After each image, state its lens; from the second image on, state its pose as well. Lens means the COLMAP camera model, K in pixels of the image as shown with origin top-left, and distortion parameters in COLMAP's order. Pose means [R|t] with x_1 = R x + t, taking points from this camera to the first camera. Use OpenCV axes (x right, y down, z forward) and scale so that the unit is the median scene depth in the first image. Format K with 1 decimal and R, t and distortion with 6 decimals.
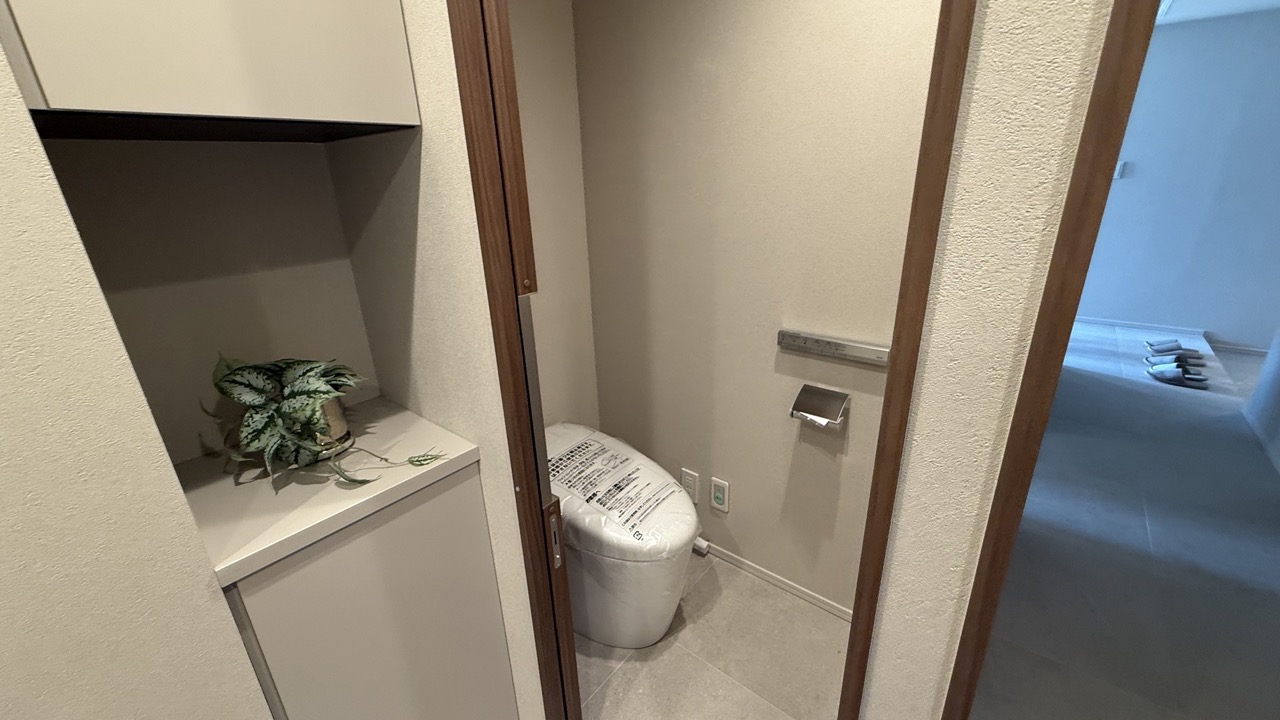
lens RADIAL K [[511.1, 0, 640.1], [0, 511.1, 359.9], [0, 0, 1]] dist [-0.001170, -0.000099]
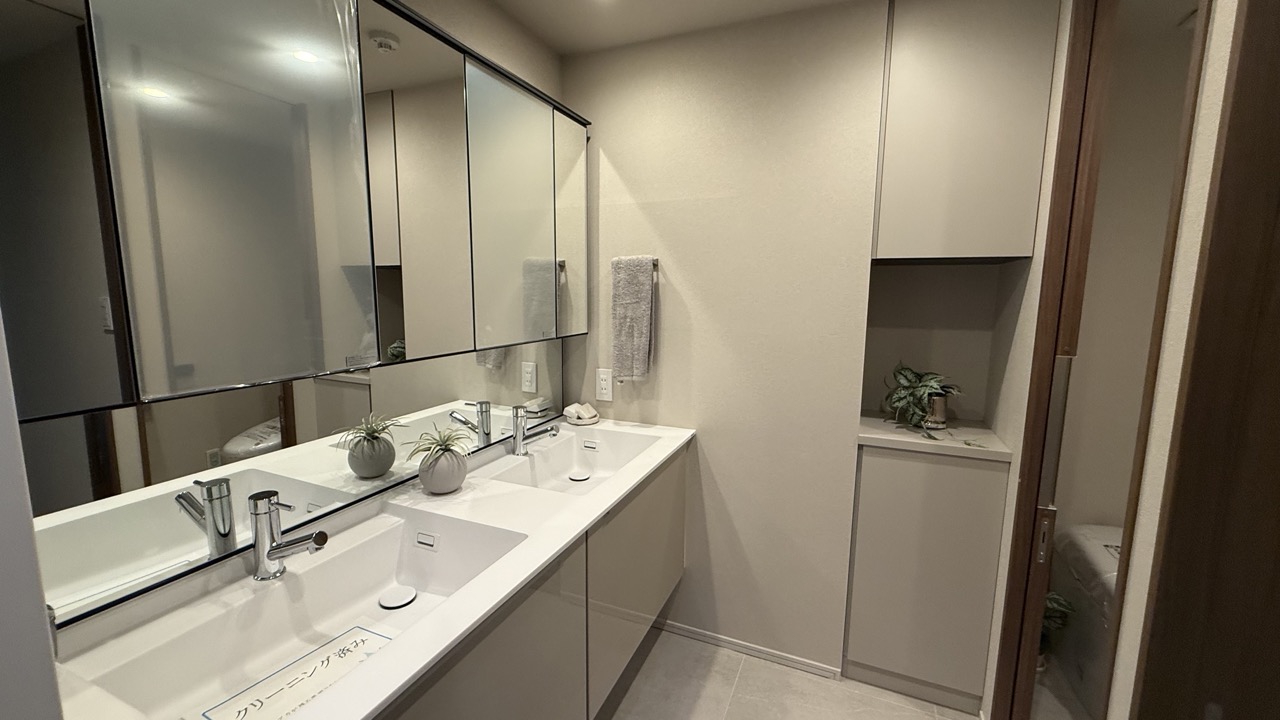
lens RADIAL K [[511.1, 0, 638.5], [0, 511.1, 360.0], [0, 0, 1]] dist [-0.001170, -0.000099]
pose [[0.263559, 0.156466, -0.951869, 0.916019], [-0.351699, 0.934424, 0.056218, 0.251219], [0.898245, 0.319954, 0.301305, -0.626666]]
